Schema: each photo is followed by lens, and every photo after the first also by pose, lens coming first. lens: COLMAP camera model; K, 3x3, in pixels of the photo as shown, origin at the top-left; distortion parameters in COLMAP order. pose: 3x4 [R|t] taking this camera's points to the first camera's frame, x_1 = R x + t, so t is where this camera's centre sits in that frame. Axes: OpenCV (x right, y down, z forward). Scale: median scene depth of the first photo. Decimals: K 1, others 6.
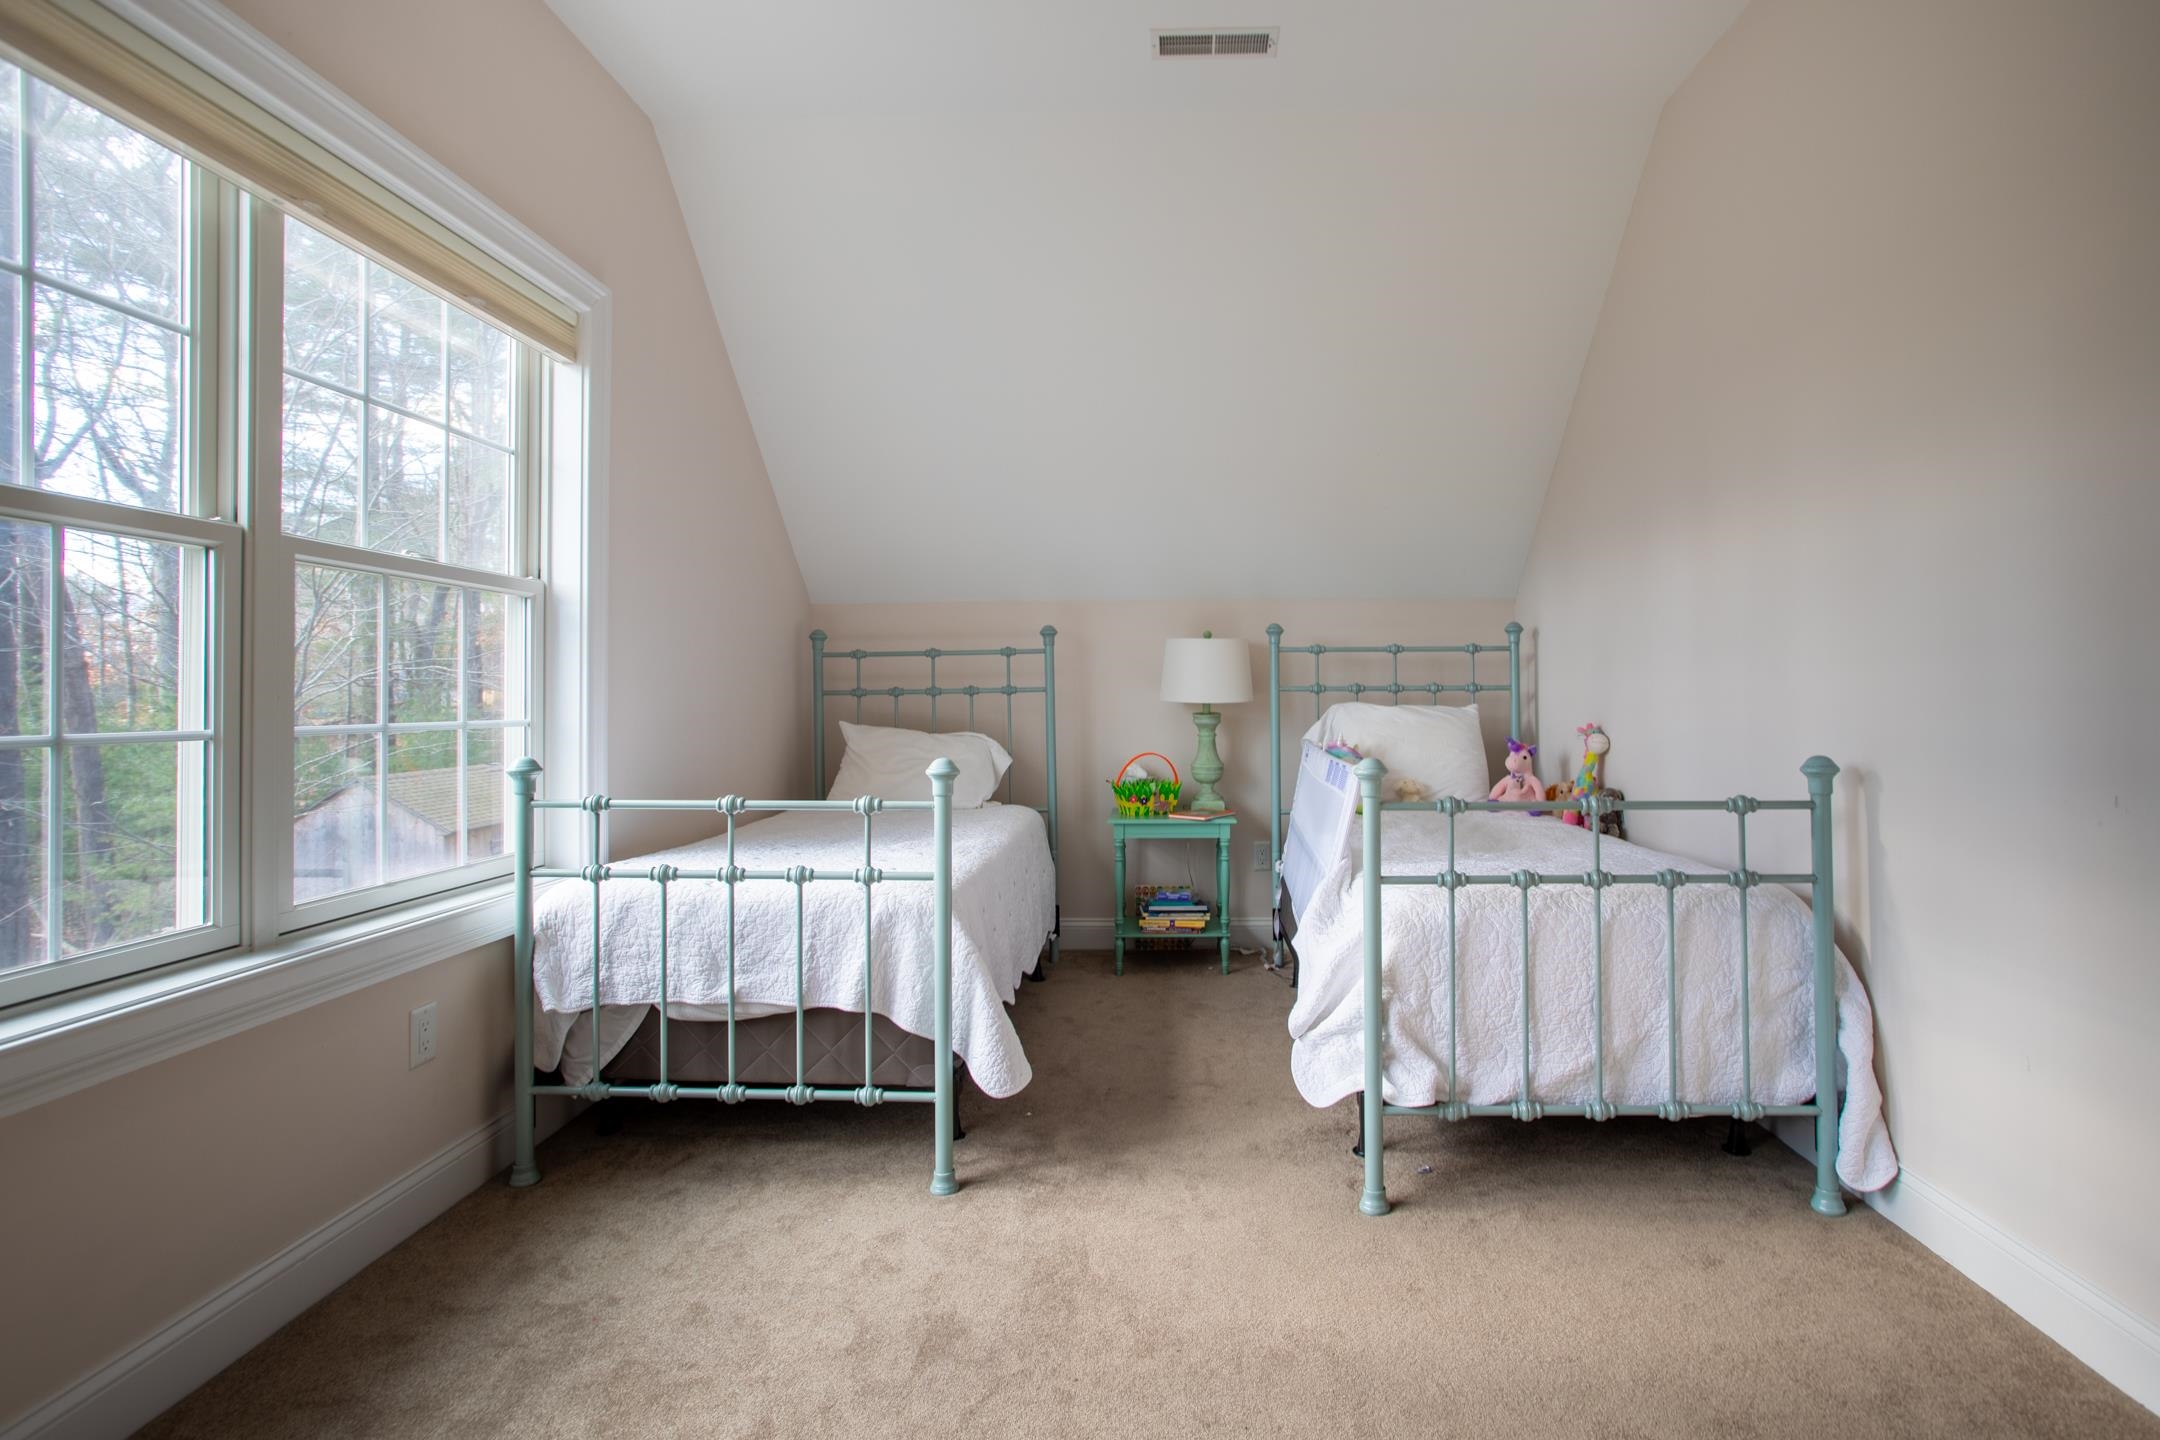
lens RADIAL K [[1078.2, 0, 1139.7], [0, 1078.2, 670.7], [0, 0, 1]] dist [-0.053384, 0.037358]
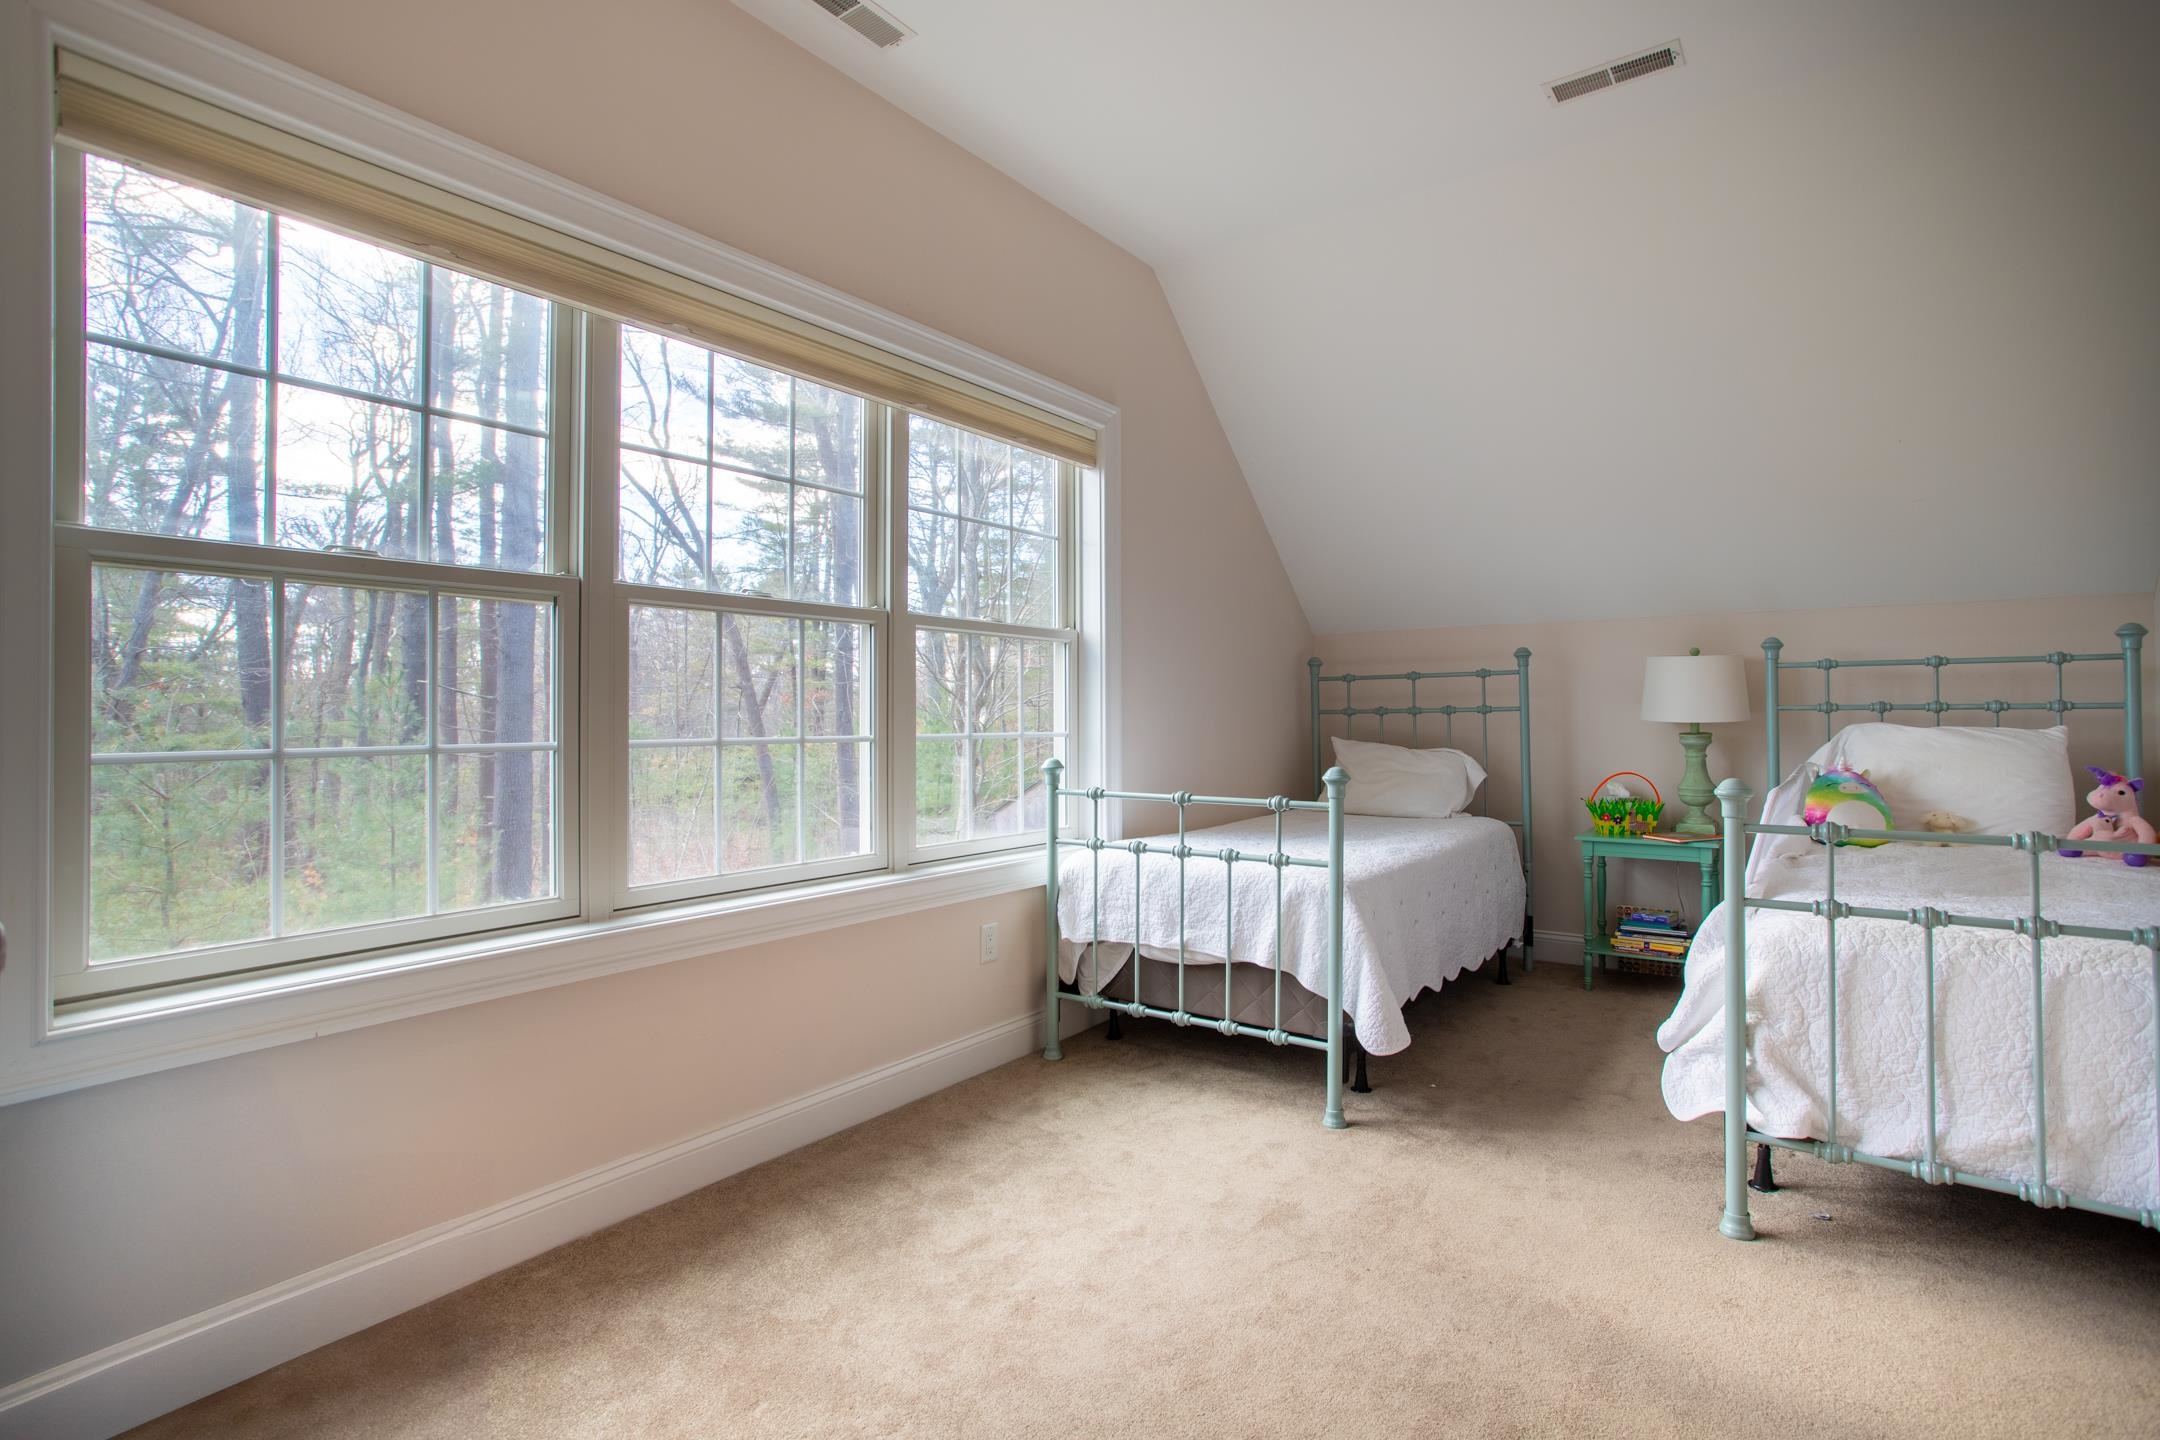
lens RADIAL K [[1059.3, 0, 1104.5], [0, 1059.3, 693.3], [0, 0, 1]] dist [-0.037267, 0.027125]
pose [[0.829520, -0.009578, -0.558395, 0.265546], [0.012105, 0.999926, 0.000830, -0.005706], [0.558345, -0.007448, 0.829575, -0.127838]]
